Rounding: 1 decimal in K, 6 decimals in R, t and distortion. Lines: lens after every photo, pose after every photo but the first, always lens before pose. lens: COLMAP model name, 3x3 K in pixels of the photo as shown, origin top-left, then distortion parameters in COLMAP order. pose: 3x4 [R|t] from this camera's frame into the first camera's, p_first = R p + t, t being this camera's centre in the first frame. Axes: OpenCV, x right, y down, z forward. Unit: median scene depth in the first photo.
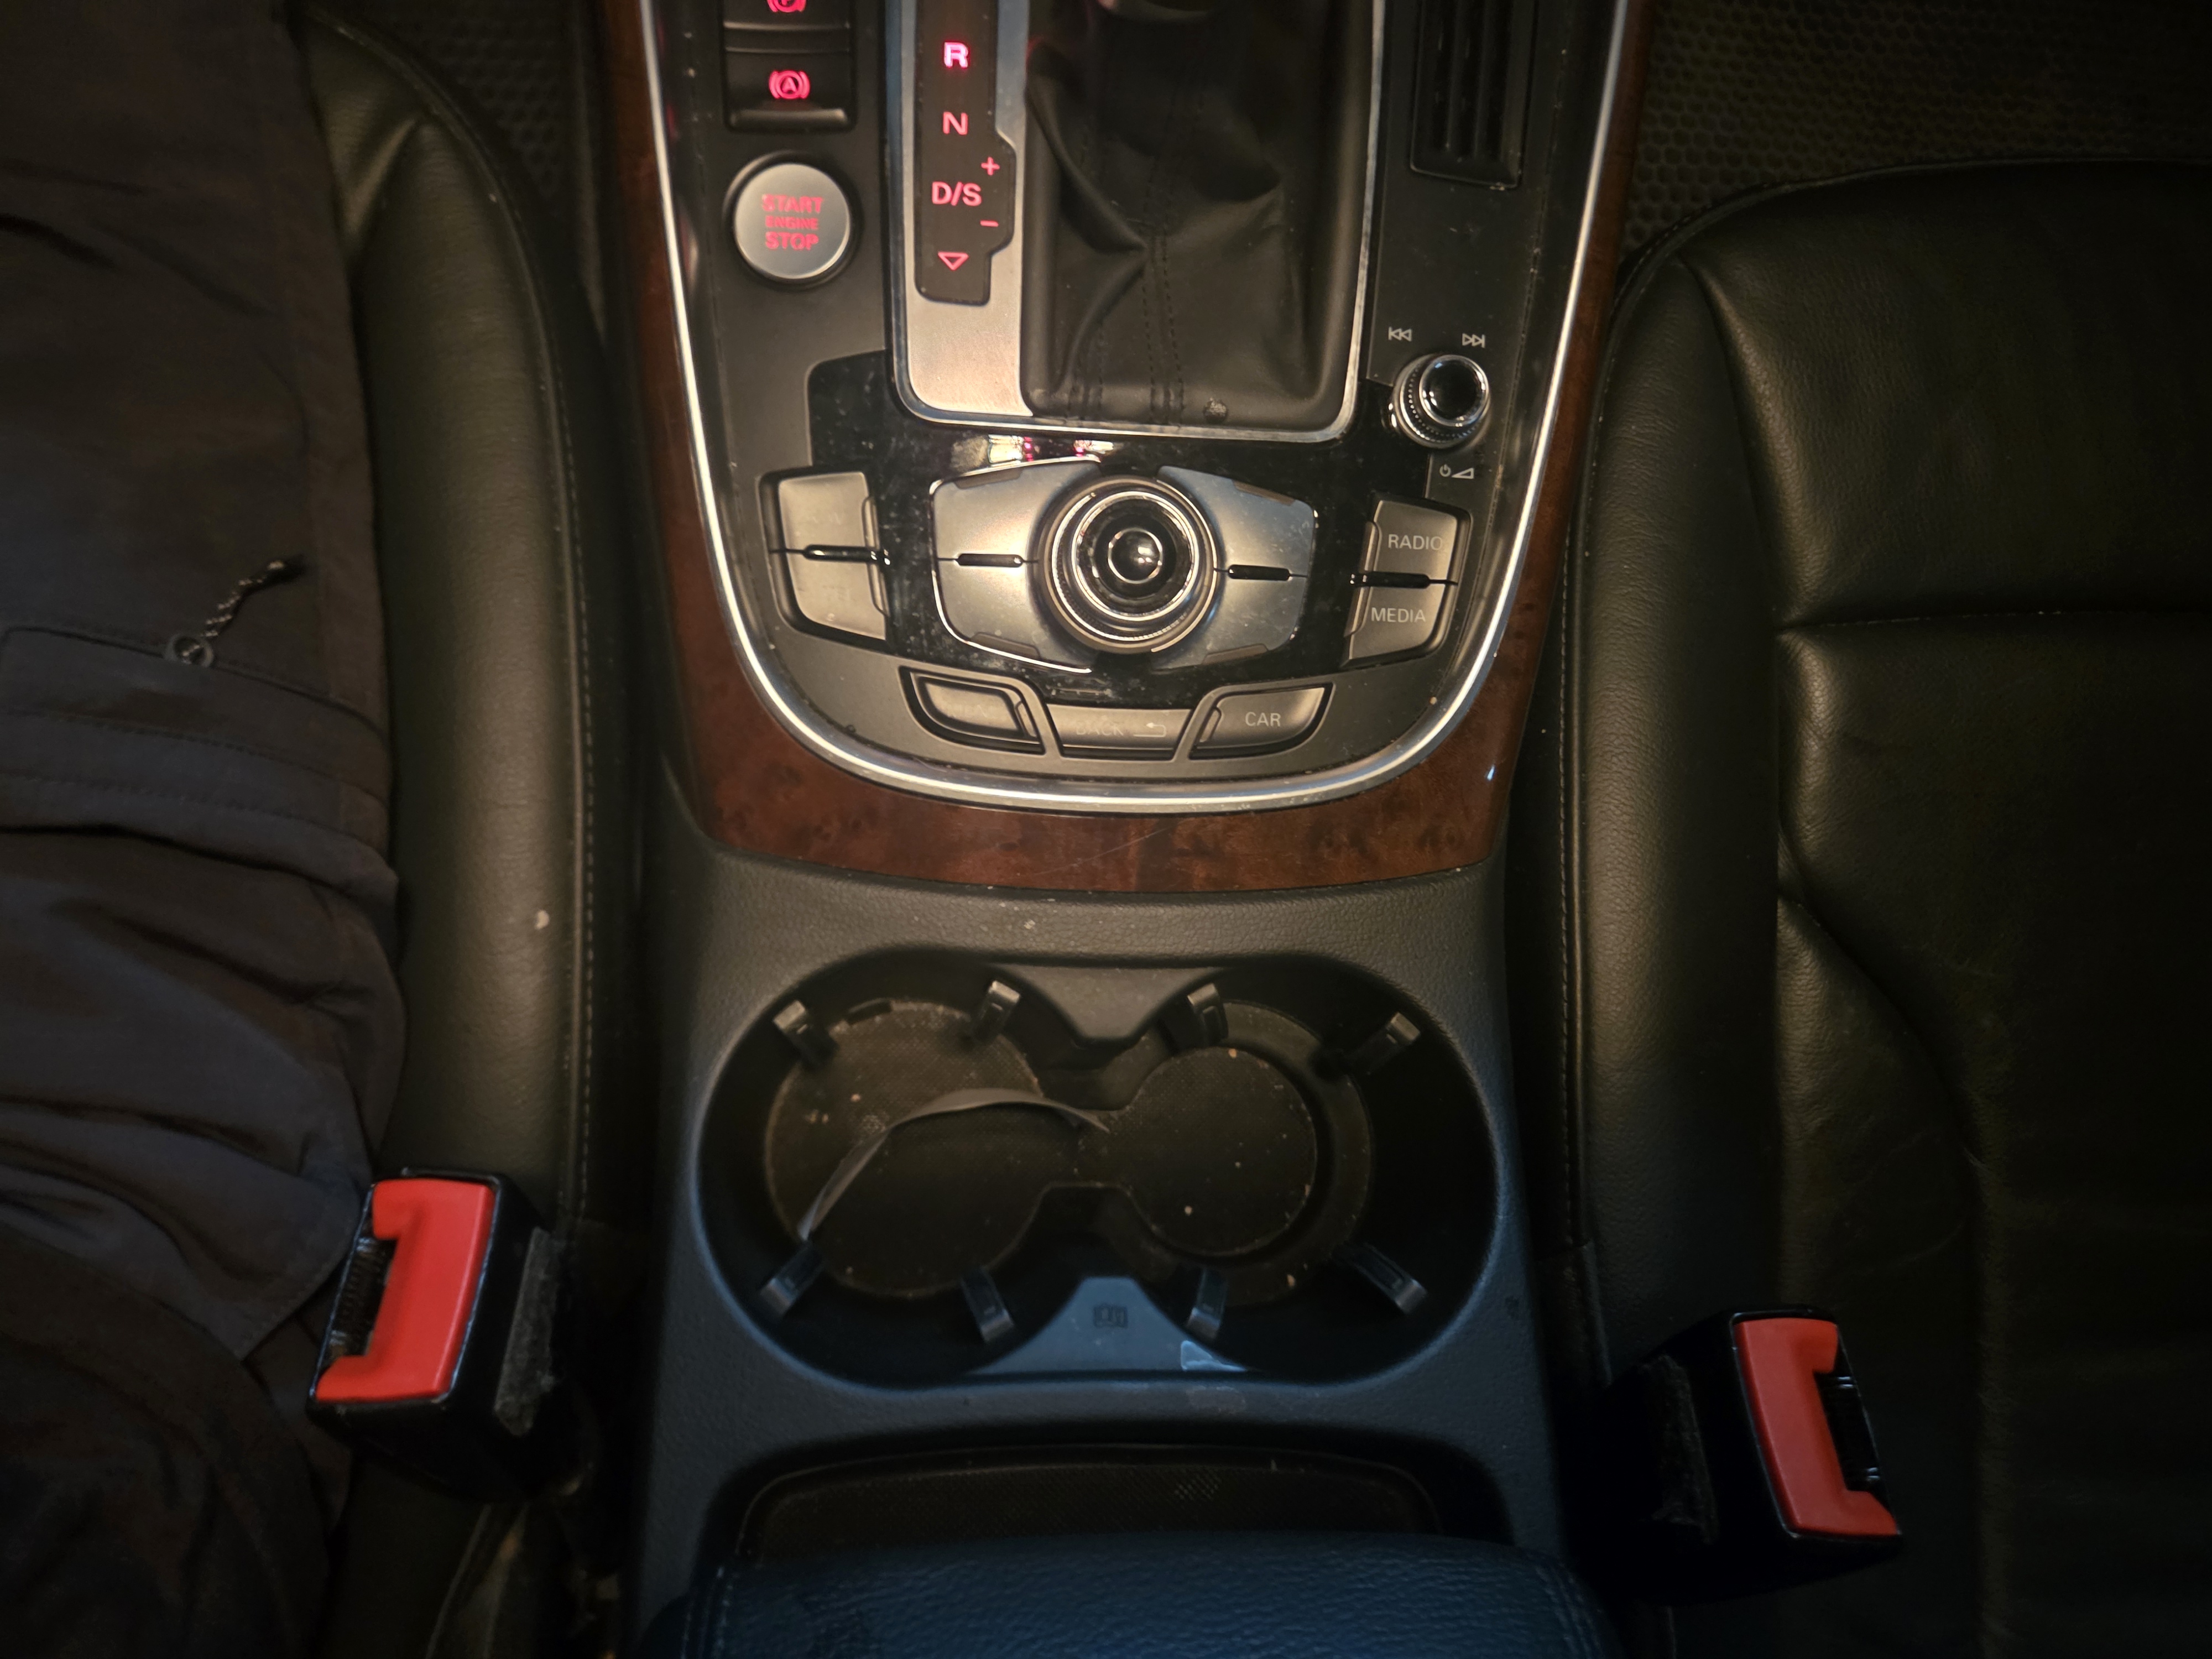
lens RADIAL K [[1520.6, 0, 1055.8], [0, 1520.6, 821.4], [0, 0, 1]] dist [0.049173, -0.055663]
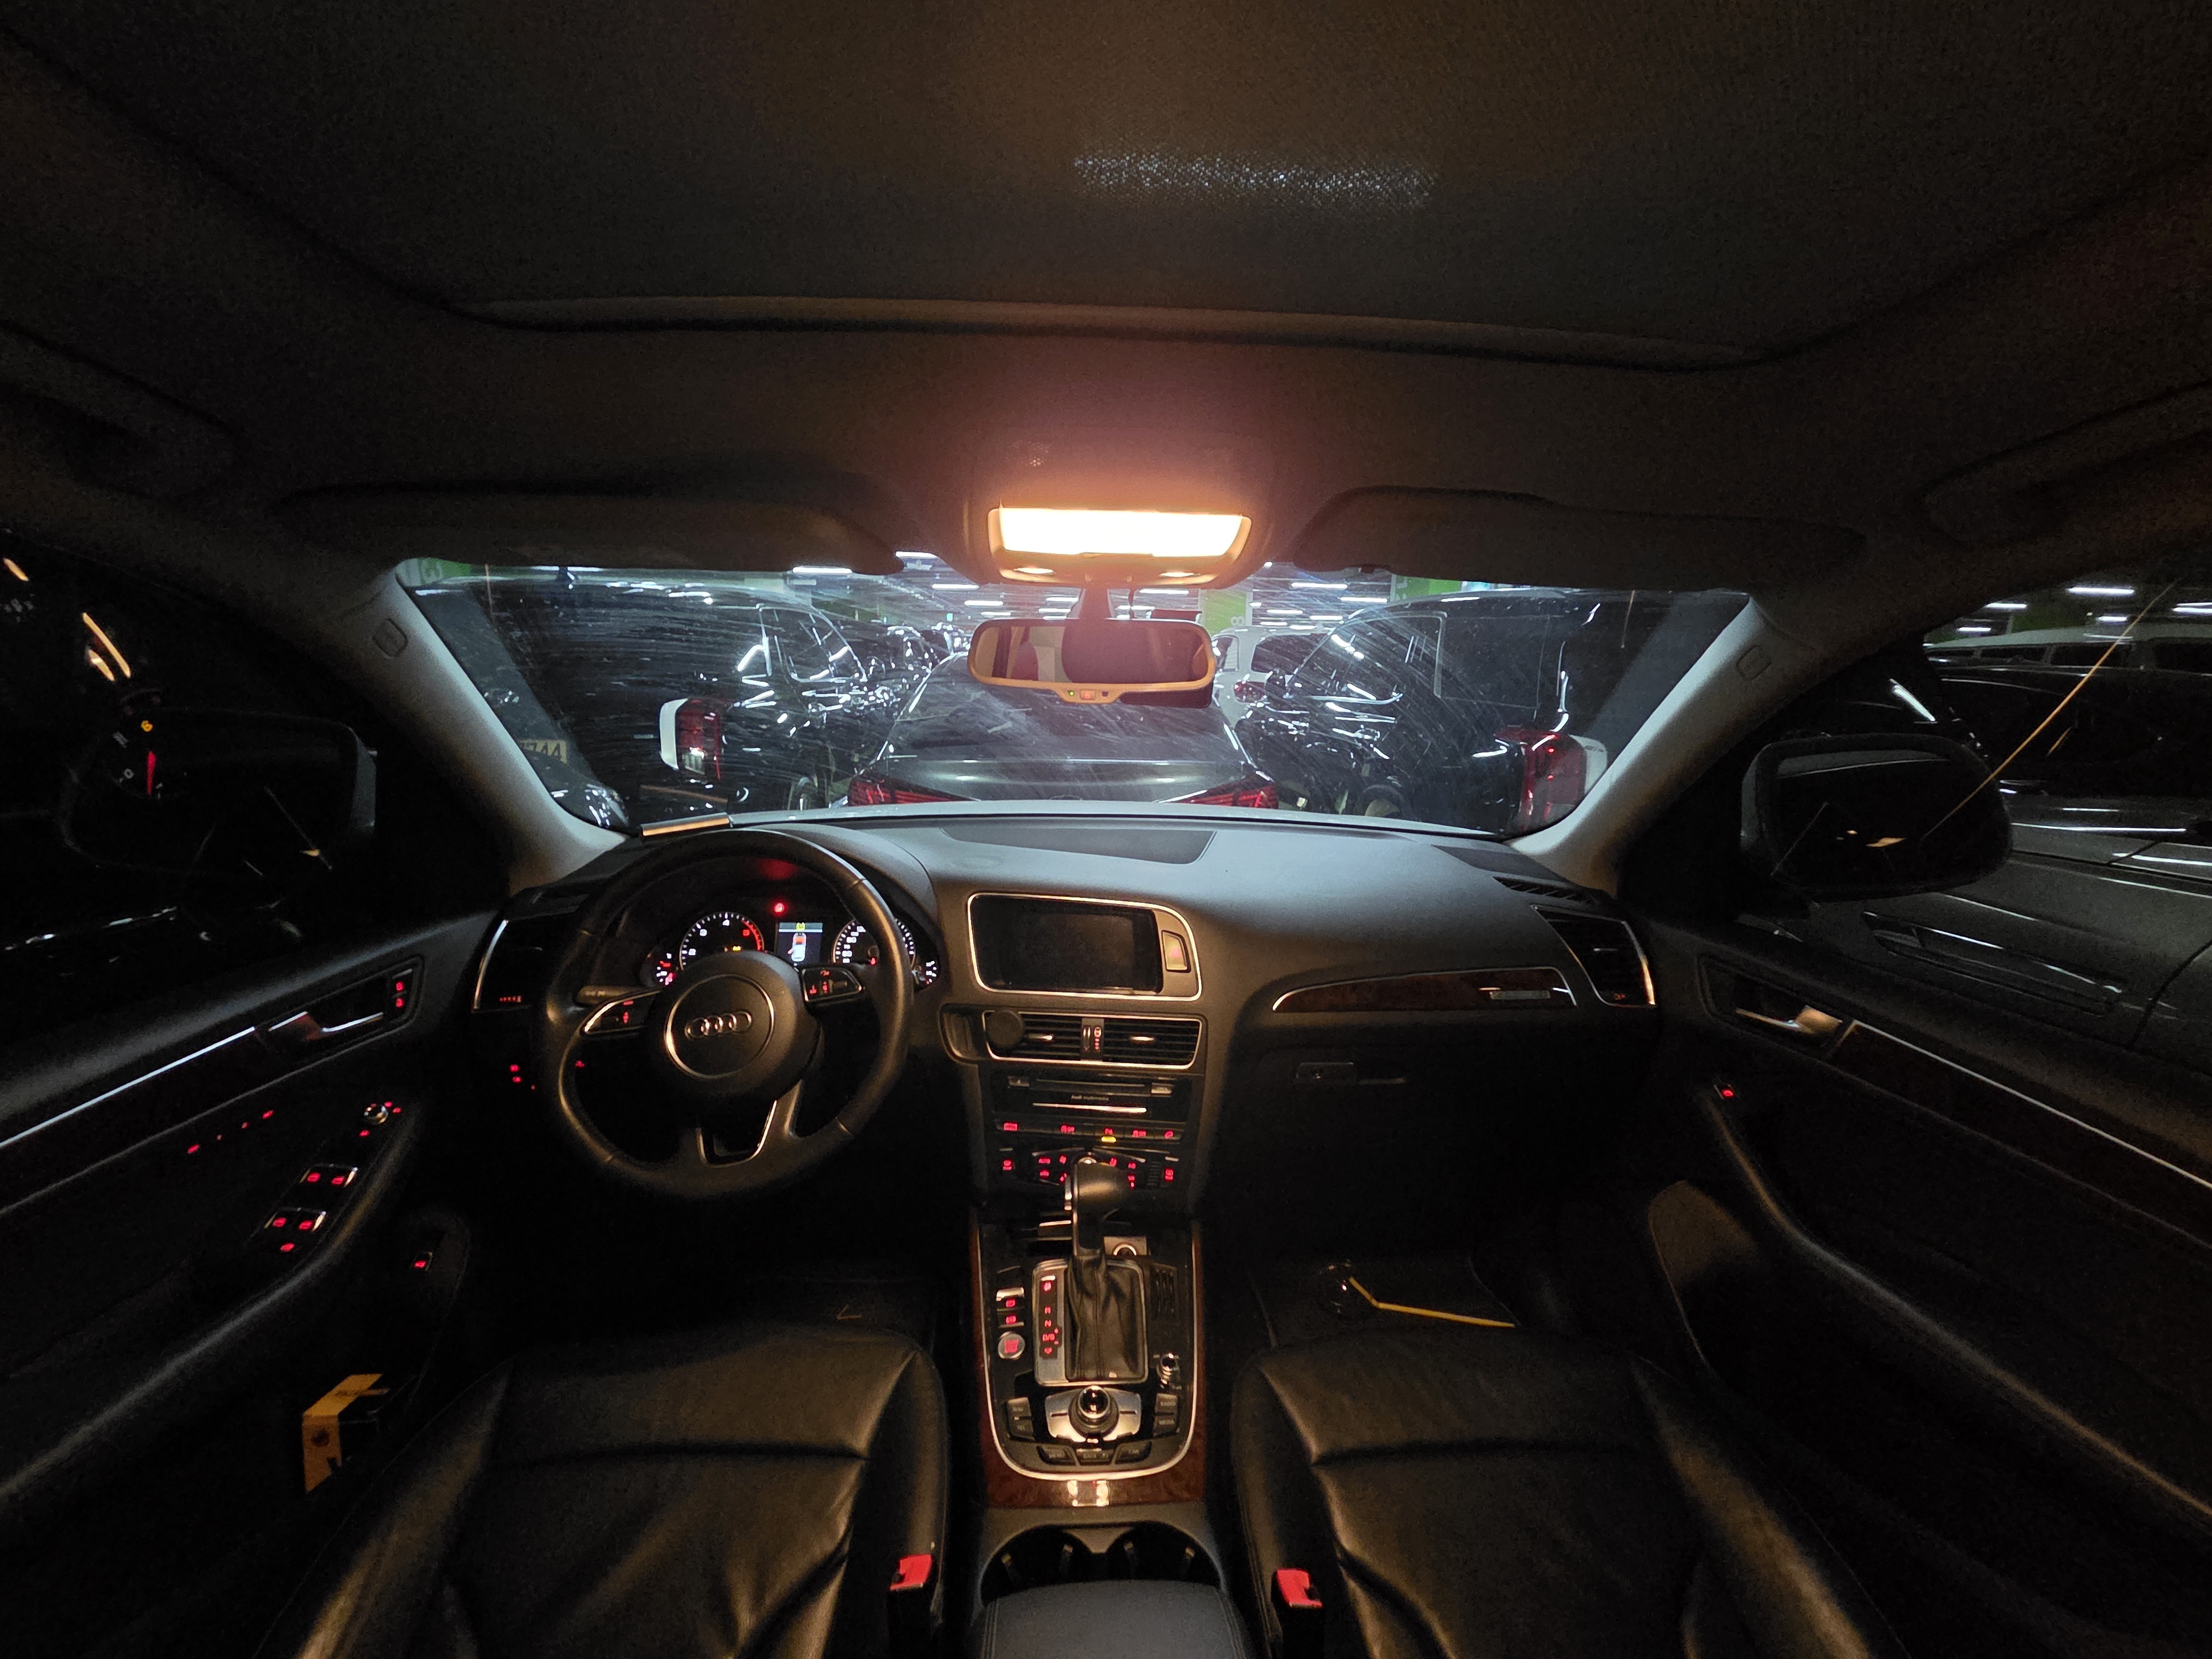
lens RADIAL K [[917.9, 0, 1112.4], [0, 917.9, 814.2], [0, 0, 1]] dist [-0.004429, -0.001253]
pose [[0.993797, -0.093273, 0.060563, 0.092448], [0.089046, 0.341152, -0.935781, 1.487093], [0.066622, 0.935369, 0.347342, -1.238159]]
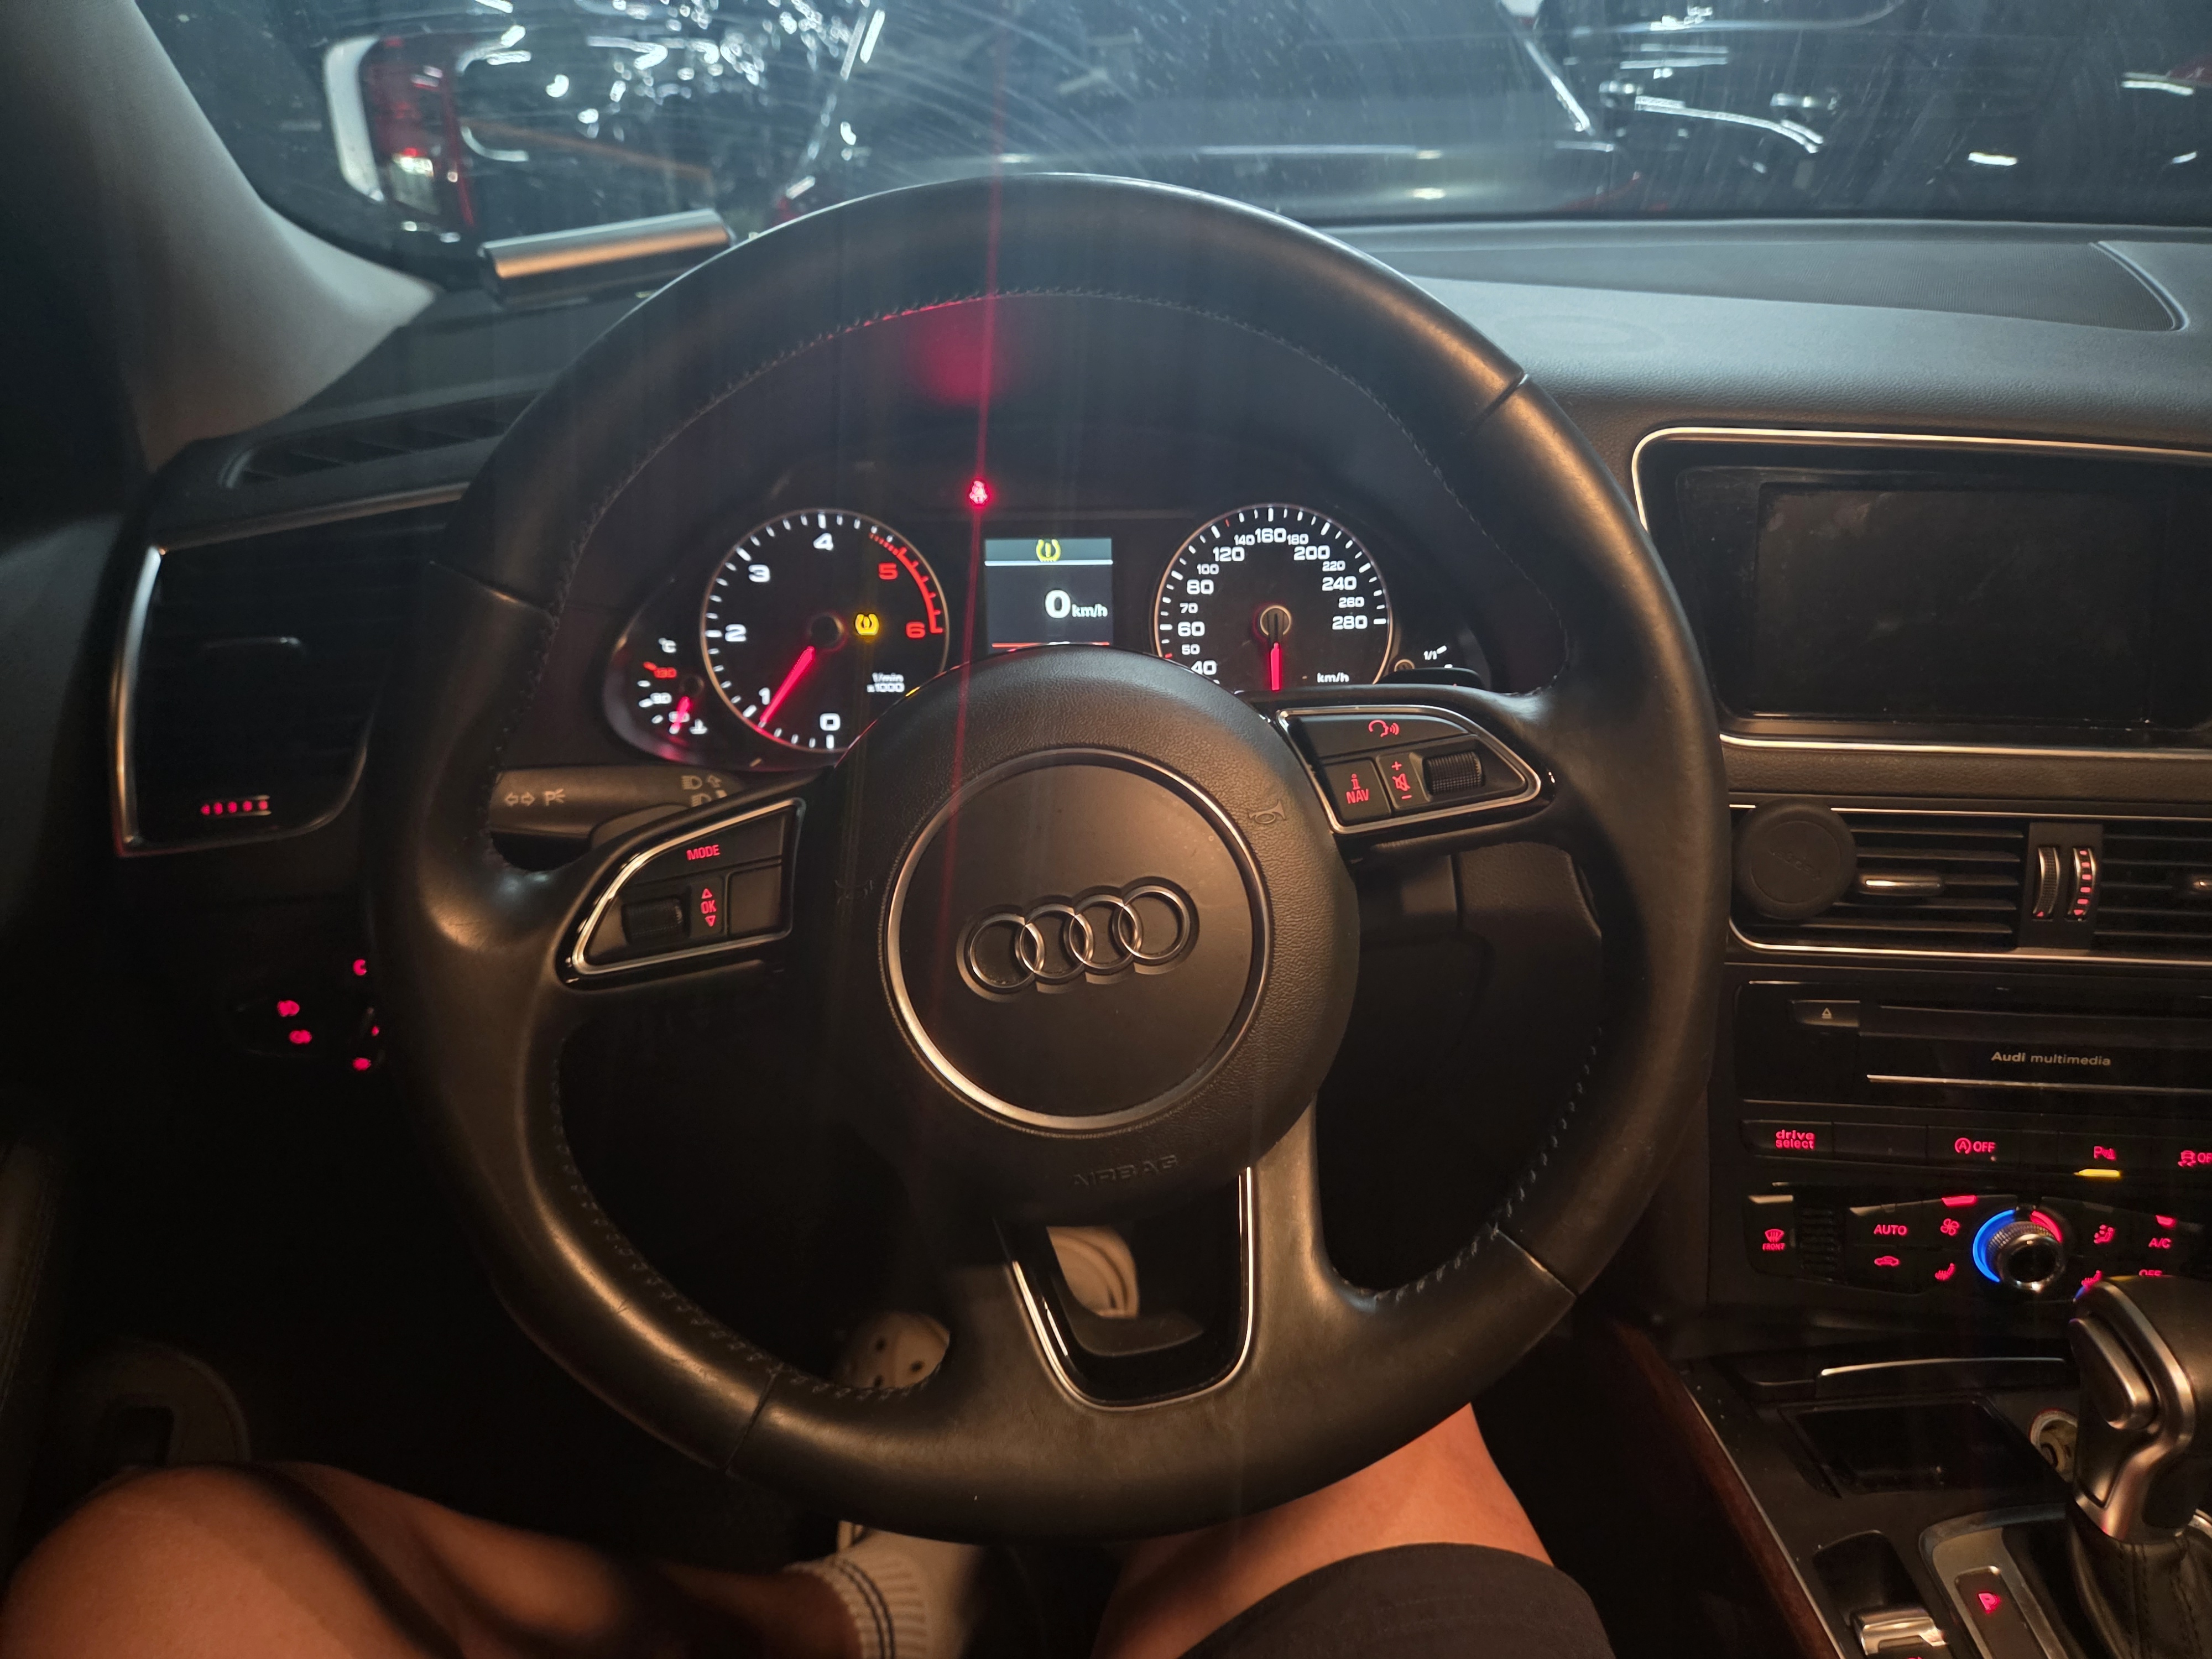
lens RADIAL K [[1520.6, 0, 1101.6], [0, 1520.6, 827.8], [0, 0, 1]] dist [0.049173, -0.055663]
pose [[0.991777, -0.125932, 0.022789, -0.881279], [0.096337, 0.617415, -0.780716, 0.063199], [0.084247, 0.776492, 0.624470, -0.657990]]
